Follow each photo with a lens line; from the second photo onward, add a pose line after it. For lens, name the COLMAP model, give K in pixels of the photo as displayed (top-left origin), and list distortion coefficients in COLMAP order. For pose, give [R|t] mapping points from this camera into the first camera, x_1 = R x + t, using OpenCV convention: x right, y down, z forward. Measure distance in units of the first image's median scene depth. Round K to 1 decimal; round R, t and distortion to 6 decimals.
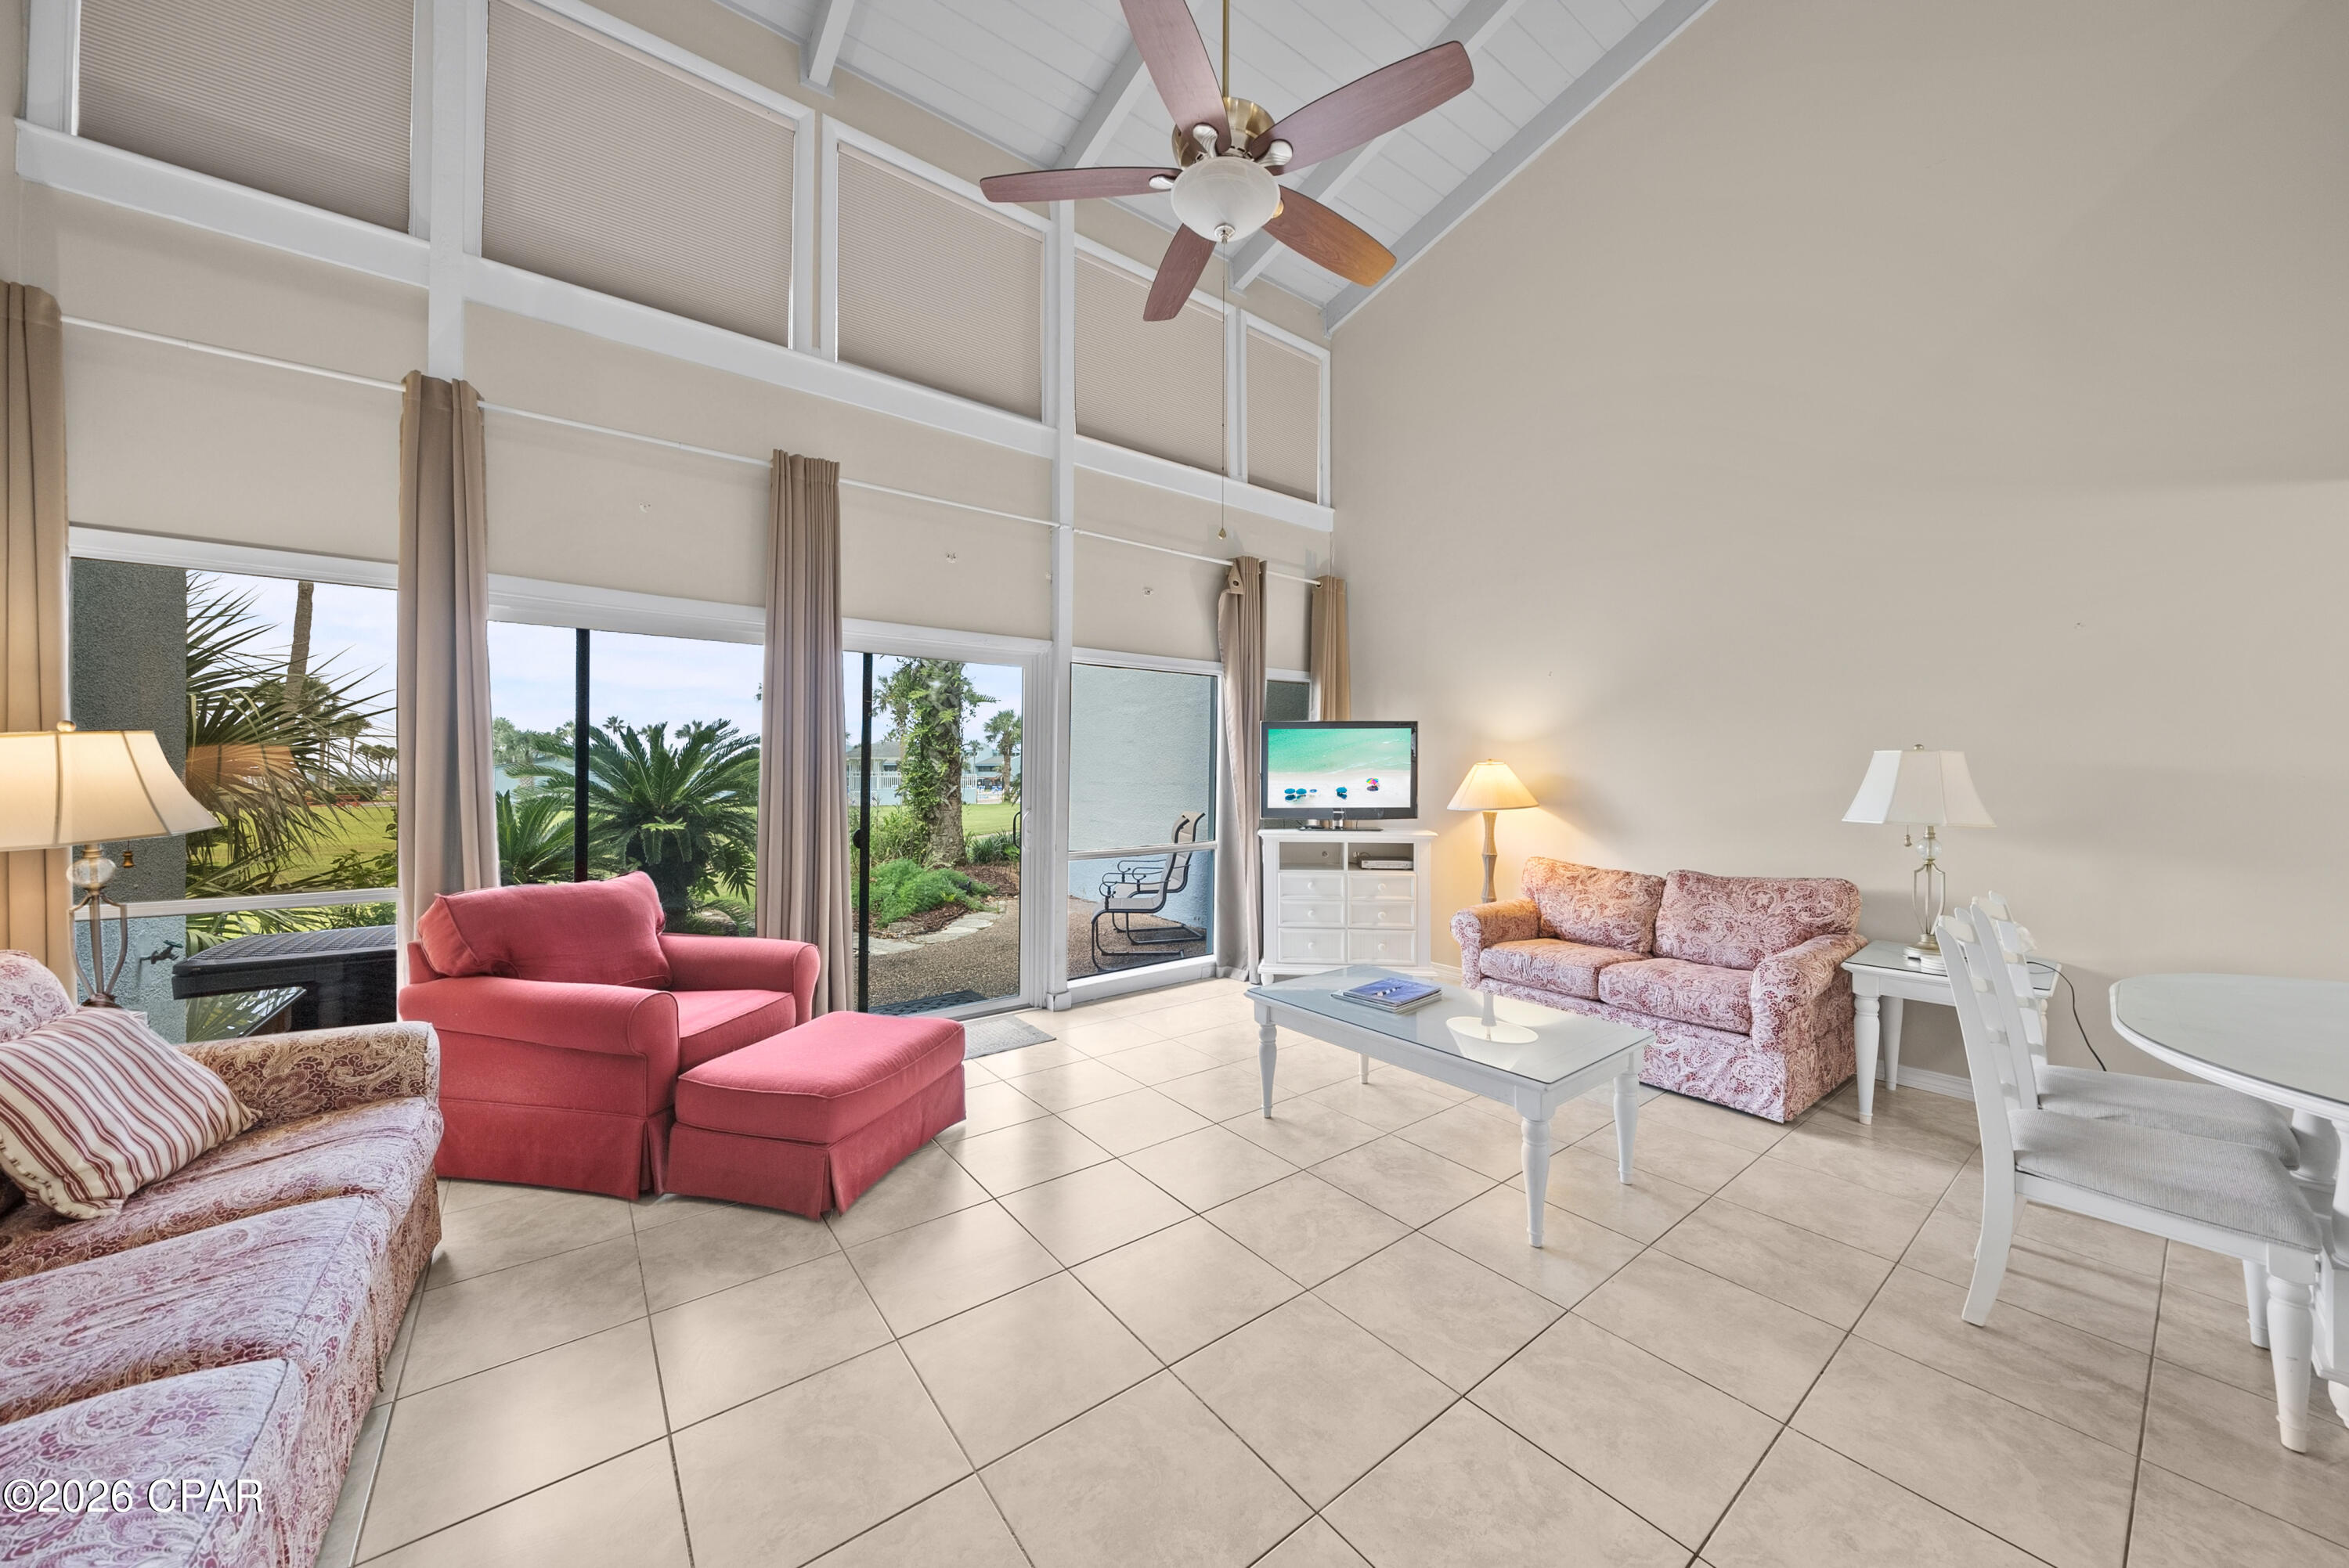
lens RADIAL K [[814.7, 0, 1183.6], [0, 814.7, 774.2], [0, 0, 1]] dist [-0.004456, 0.000078]
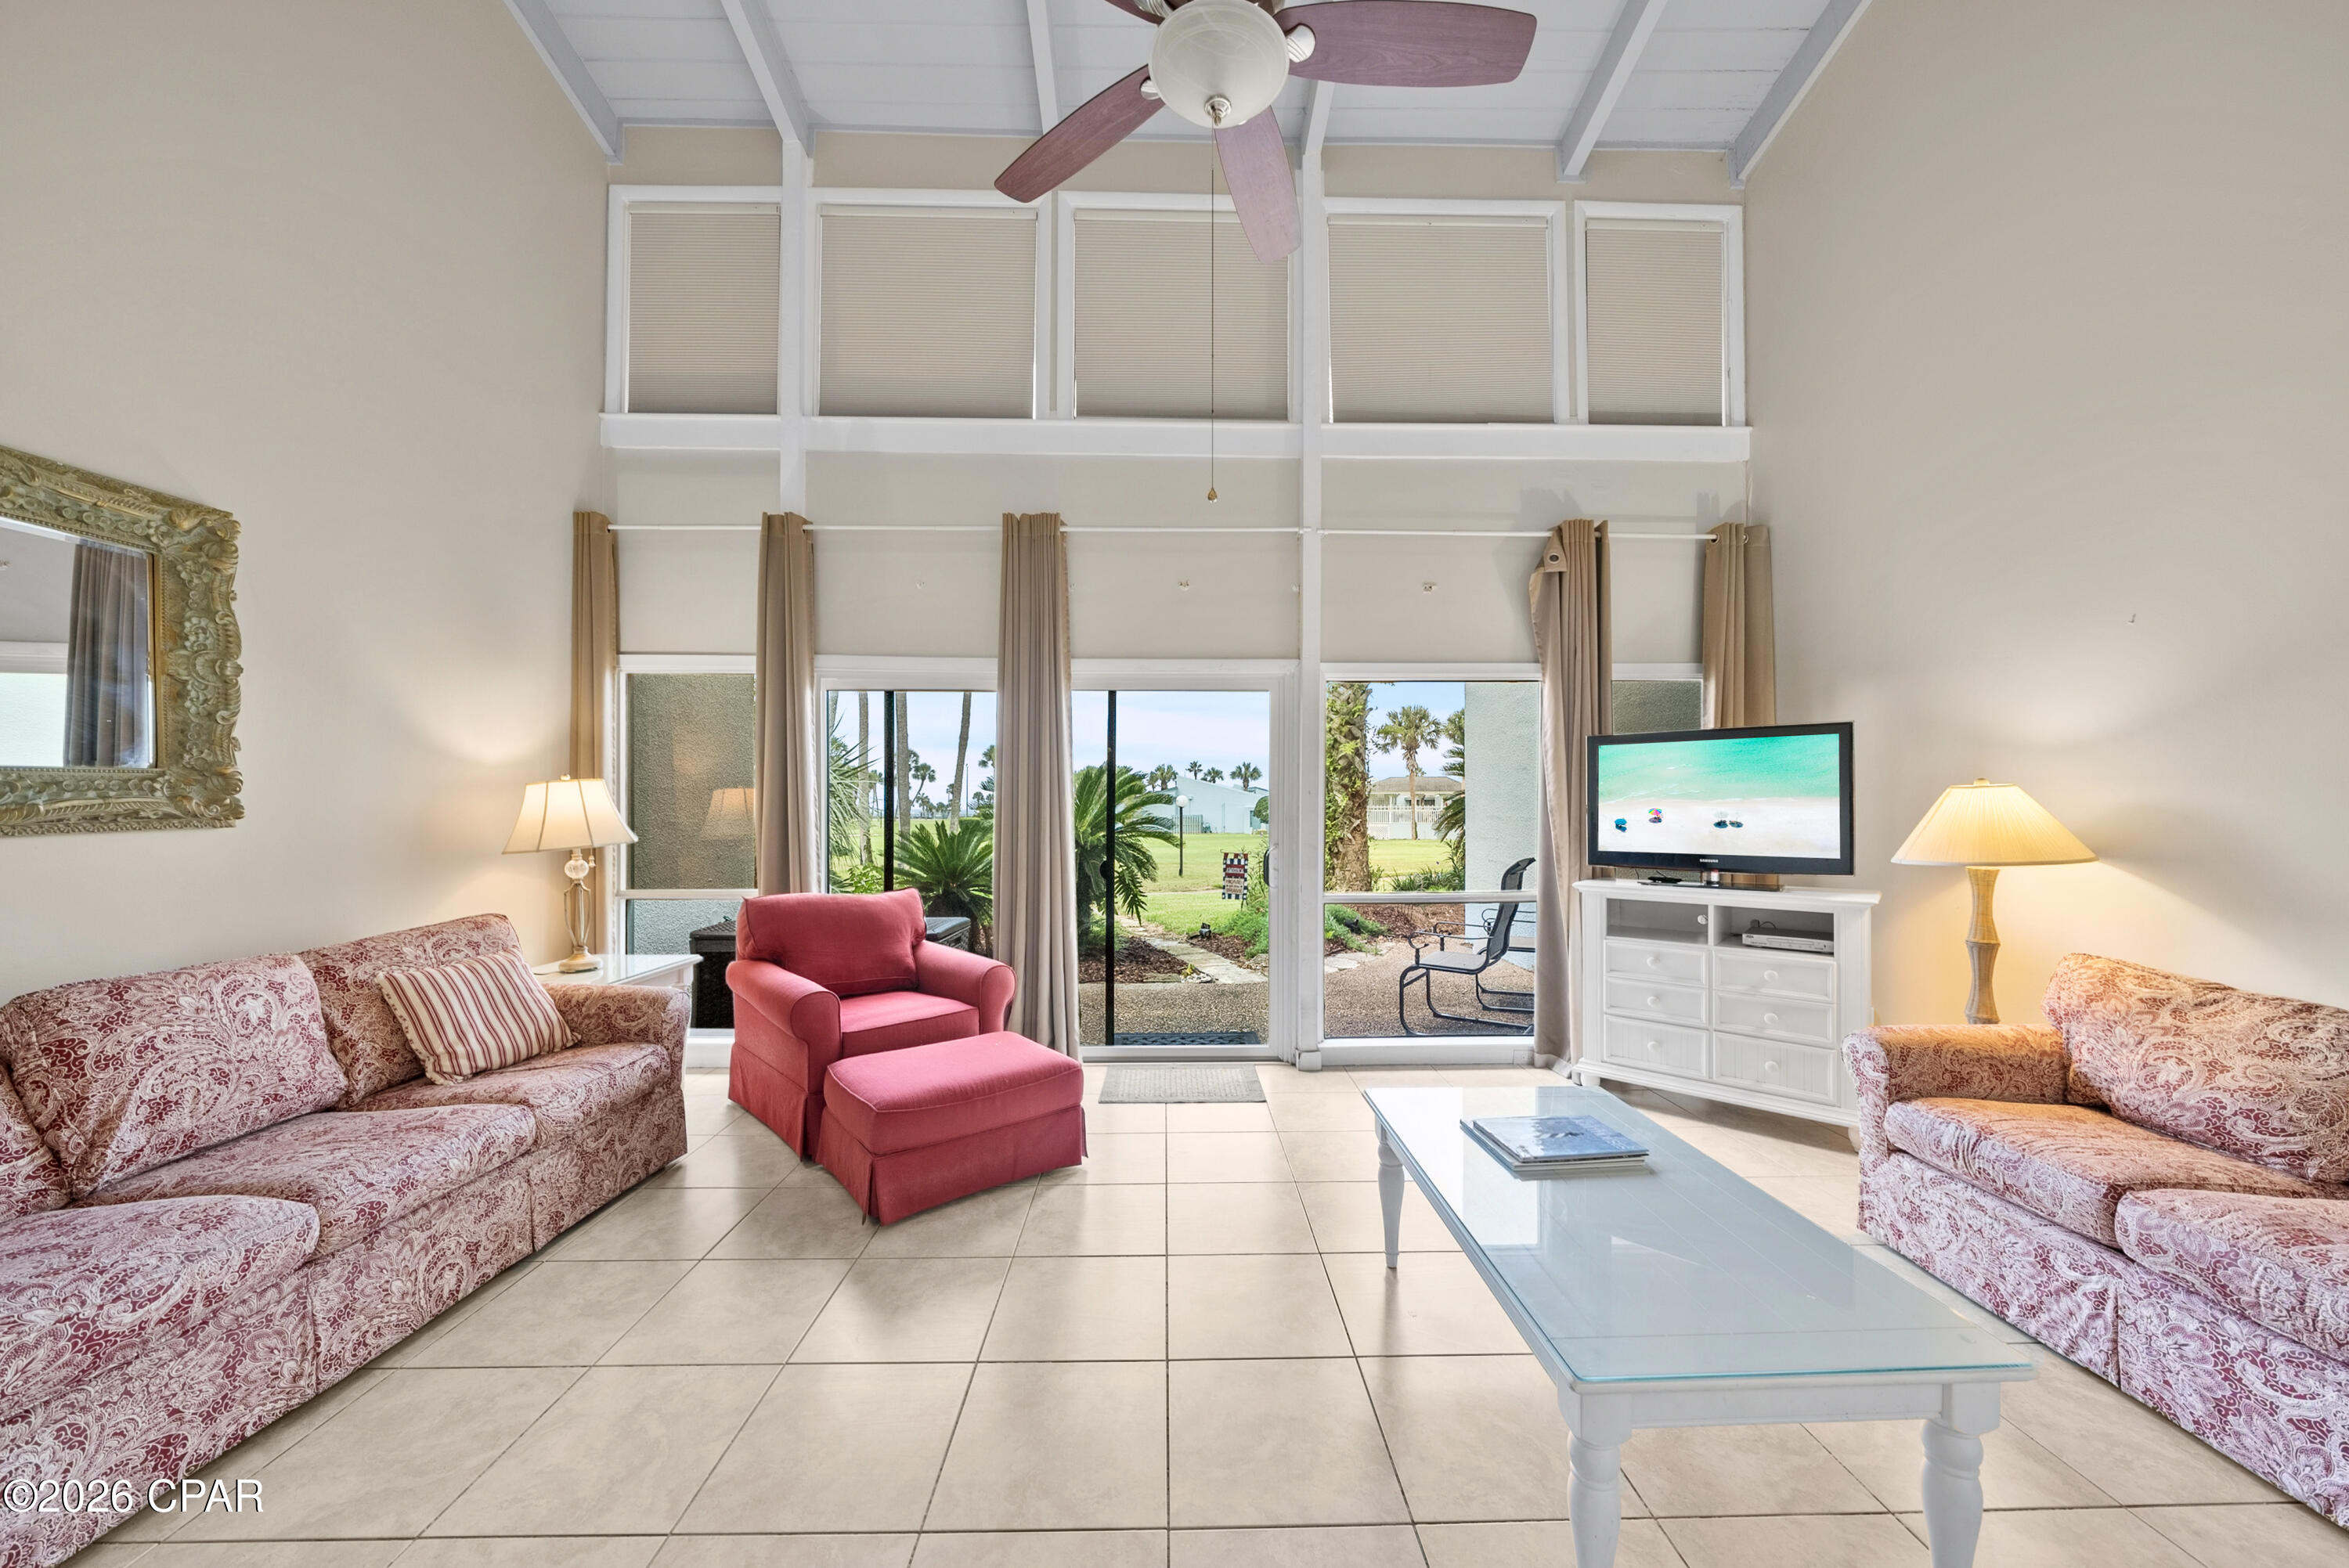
lens RADIAL K [[811.5, 0, 1181.3], [0, 811.5, 807.2], [0, 0, 1]] dist [-0.003930, 0.000056]
pose [[0.804705, -0.003034, -0.593667, 0.296808], [0.001833, 0.999995, -0.002626, 0.002690], [0.593671, 0.001024, 0.804707, 0.221207]]
